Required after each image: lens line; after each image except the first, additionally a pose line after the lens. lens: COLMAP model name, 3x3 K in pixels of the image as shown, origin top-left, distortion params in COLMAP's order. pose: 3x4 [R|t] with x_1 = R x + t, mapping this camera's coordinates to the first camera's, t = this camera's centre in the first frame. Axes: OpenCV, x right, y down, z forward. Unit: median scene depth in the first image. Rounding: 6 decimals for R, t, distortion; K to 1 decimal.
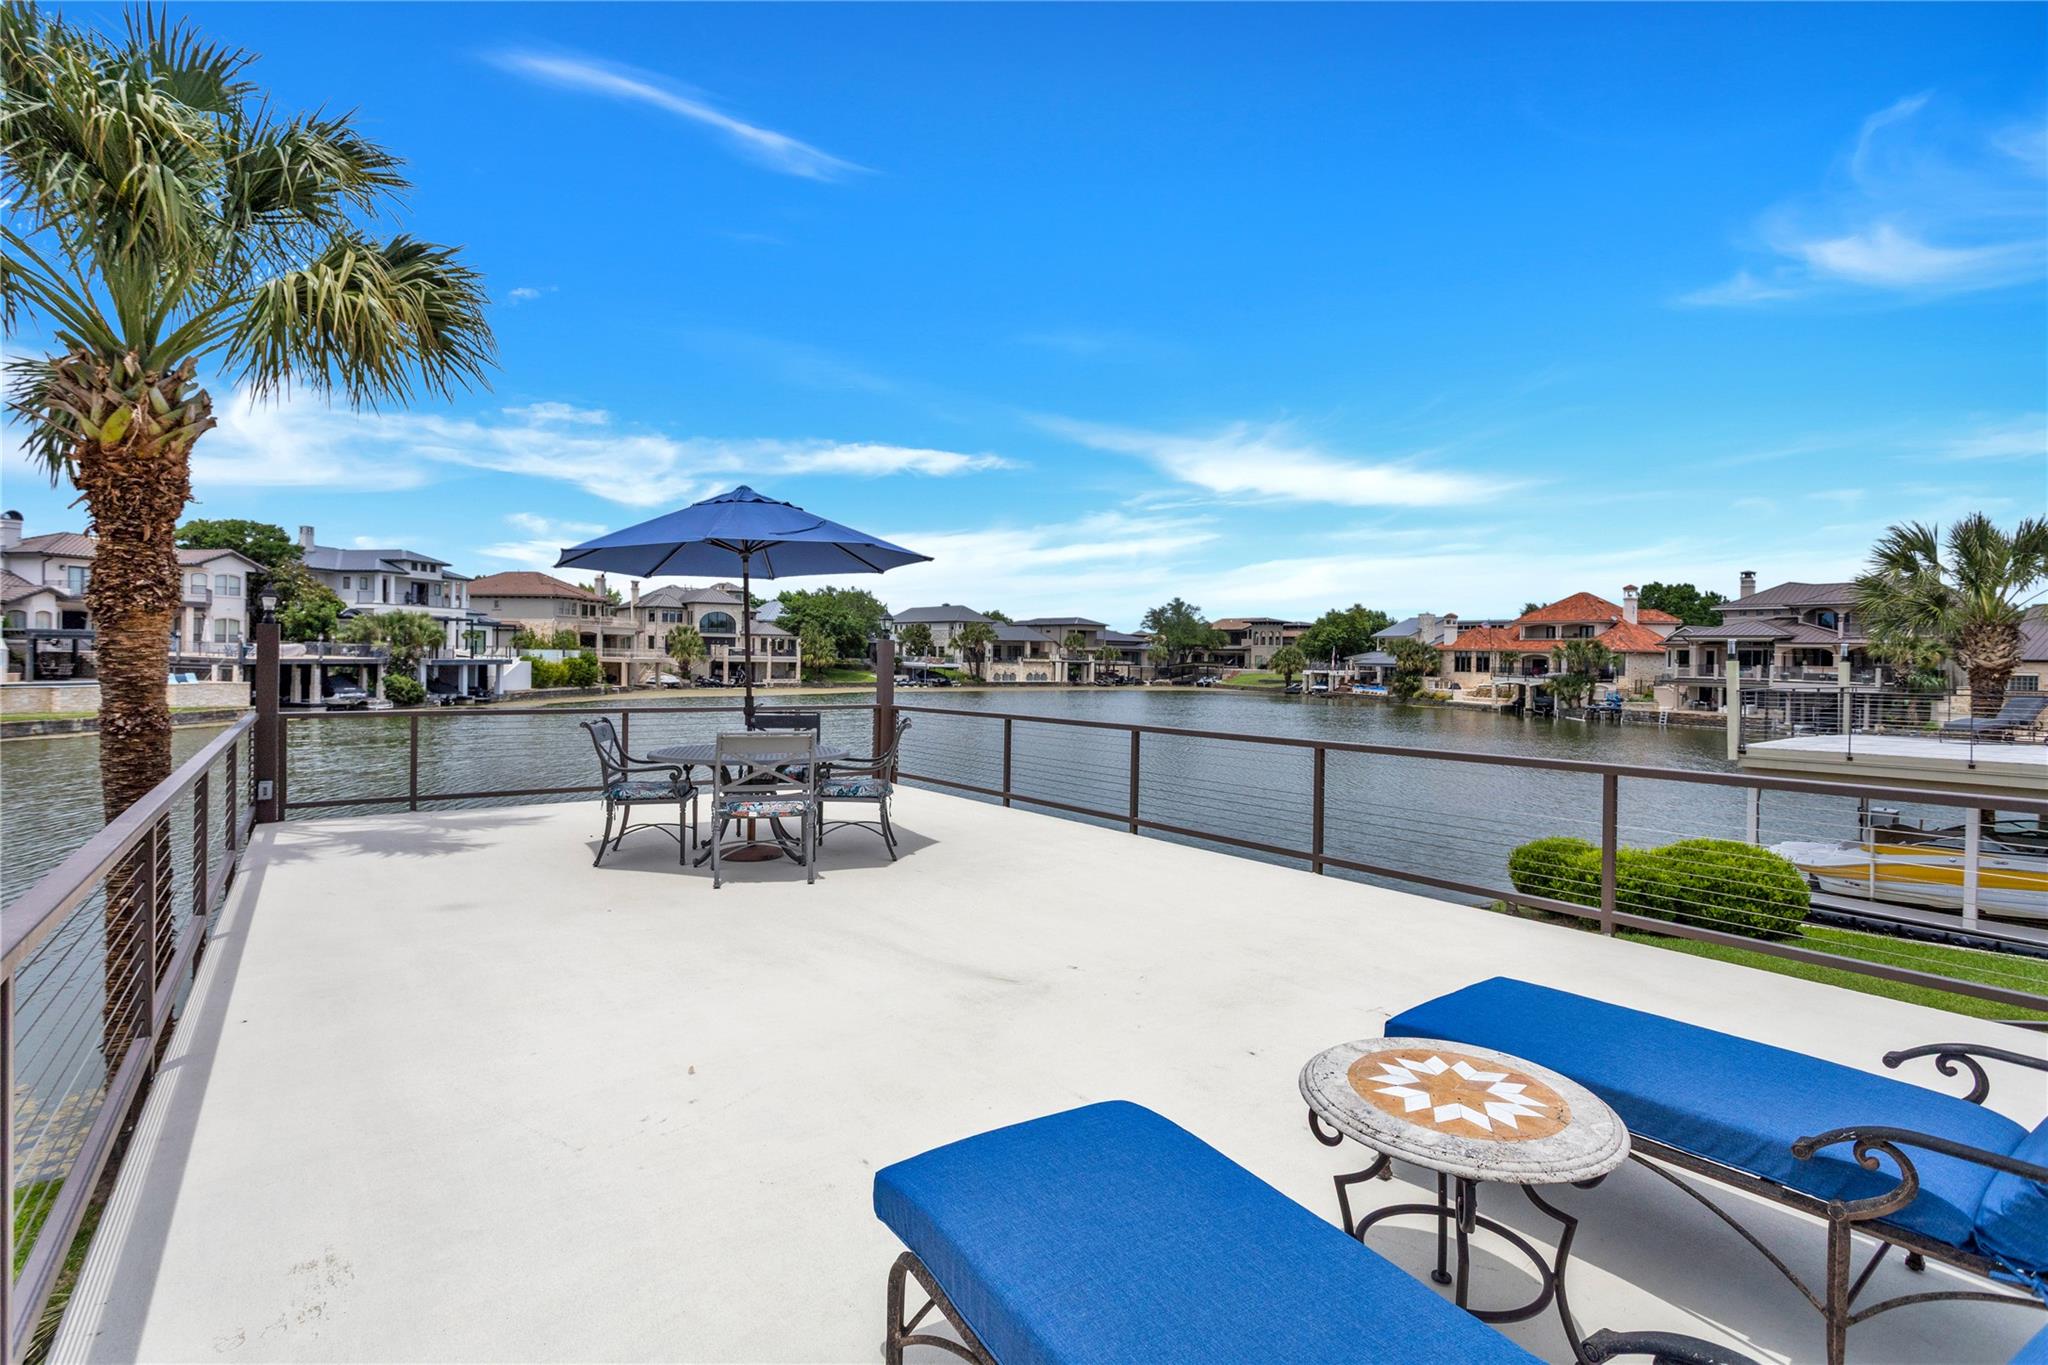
lens RADIAL K [[1000.0, 0, 1005.2], [0, 1000.0, 665.9], [0, 0, 1]] dist [-0.010275, 0.001986]
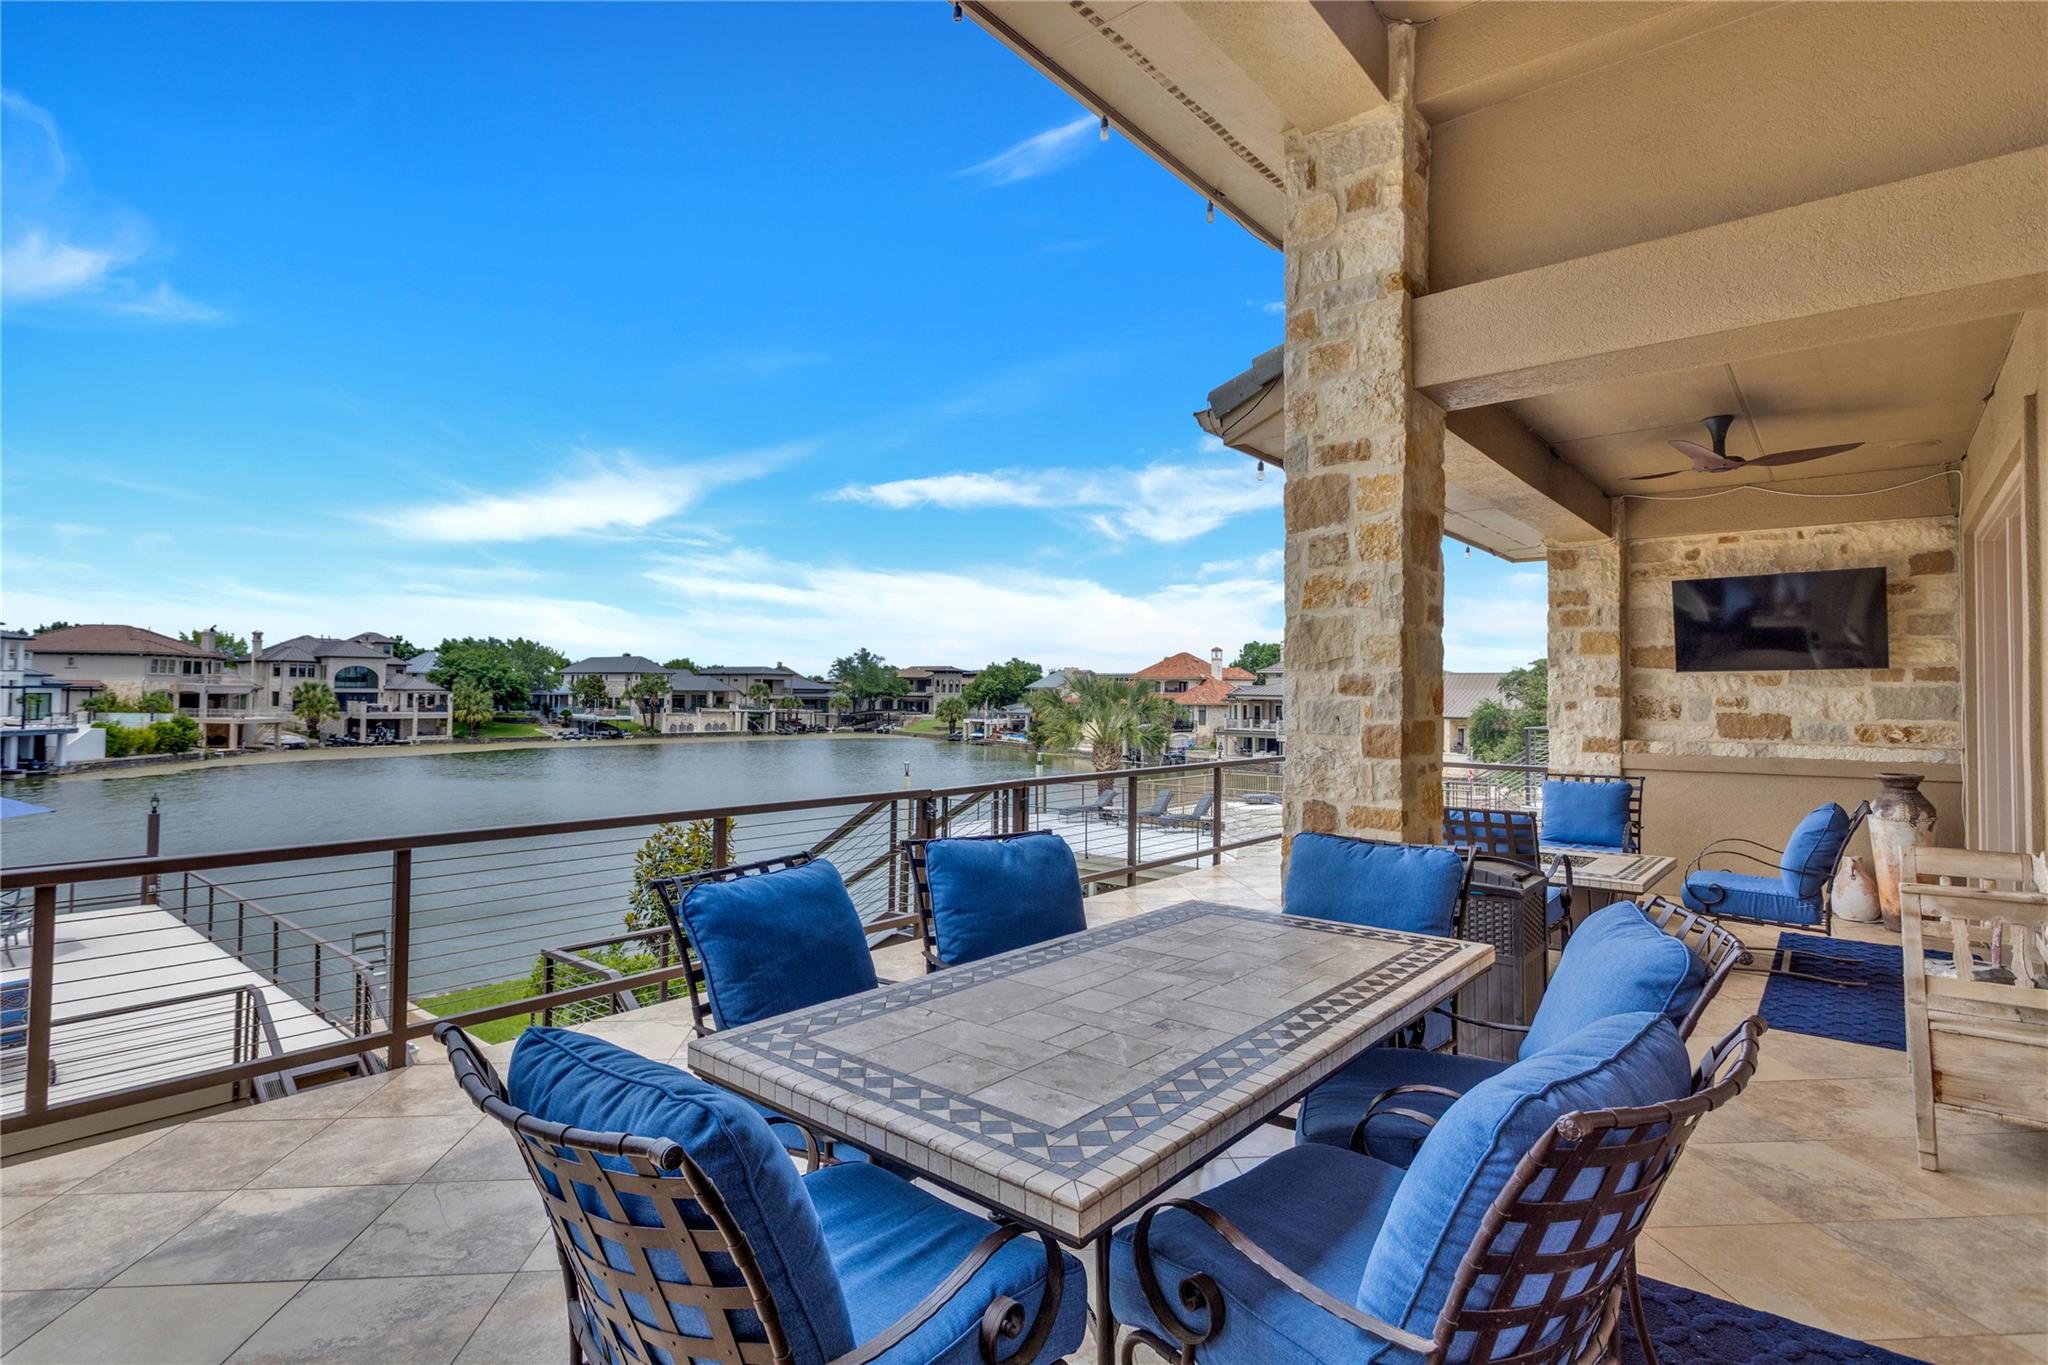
lens RADIAL K [[1000.0, 0, 1003.9], [0, 1000.0, 665.9], [0, 0, 1]] dist [-0.010275, 0.001986]
pose [[0.967963, 0.000874, 0.251093, 0.073106], [0.007640, 0.999428, -0.032930, -0.018881], [-0.250978, 0.033794, 0.967403, -0.074158]]
